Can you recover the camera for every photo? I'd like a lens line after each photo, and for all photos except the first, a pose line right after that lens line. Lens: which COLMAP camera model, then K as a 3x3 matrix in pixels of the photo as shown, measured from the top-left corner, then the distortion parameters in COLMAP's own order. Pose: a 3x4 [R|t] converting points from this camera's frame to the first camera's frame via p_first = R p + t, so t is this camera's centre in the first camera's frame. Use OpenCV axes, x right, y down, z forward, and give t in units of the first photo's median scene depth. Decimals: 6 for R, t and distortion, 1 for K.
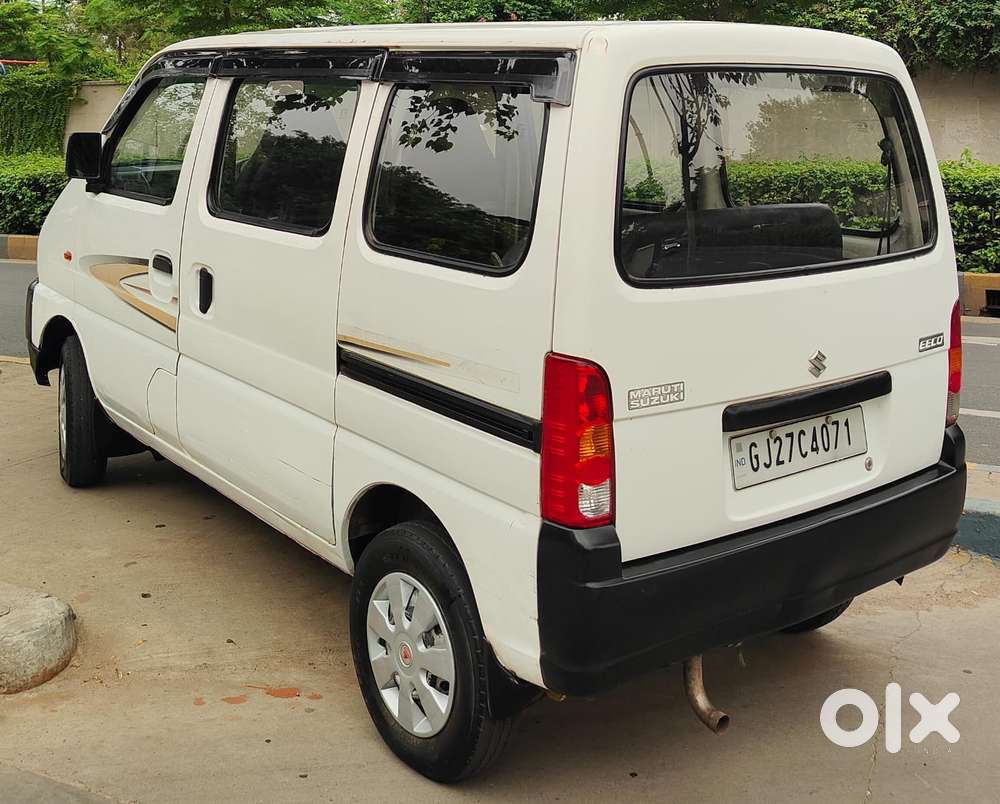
lens RADIAL K [[1269.1, 0, 500.0], [0, 1269.1, 402.0], [0, 0, 1]] dist [0.011511, 0.028112]
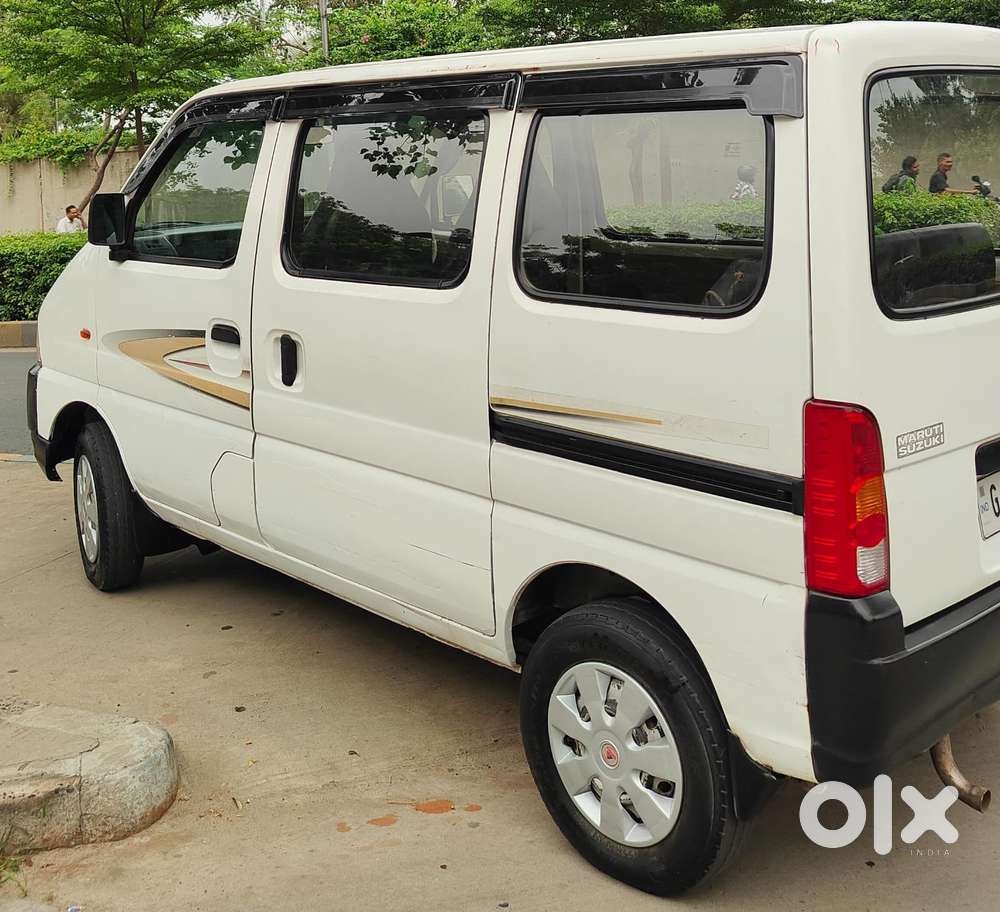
lens RADIAL K [[1258.7, 0, 516.4], [0, 1258.7, 454.4], [0, 0, 1]] dist [0.005270, 0.039694]
pose [[0.991712, -0.072140, 0.106320, -0.204406], [0.072559, 0.997364, -0.000074, -0.012659], [-0.106034, 0.007787, 0.994332, 0.130031]]
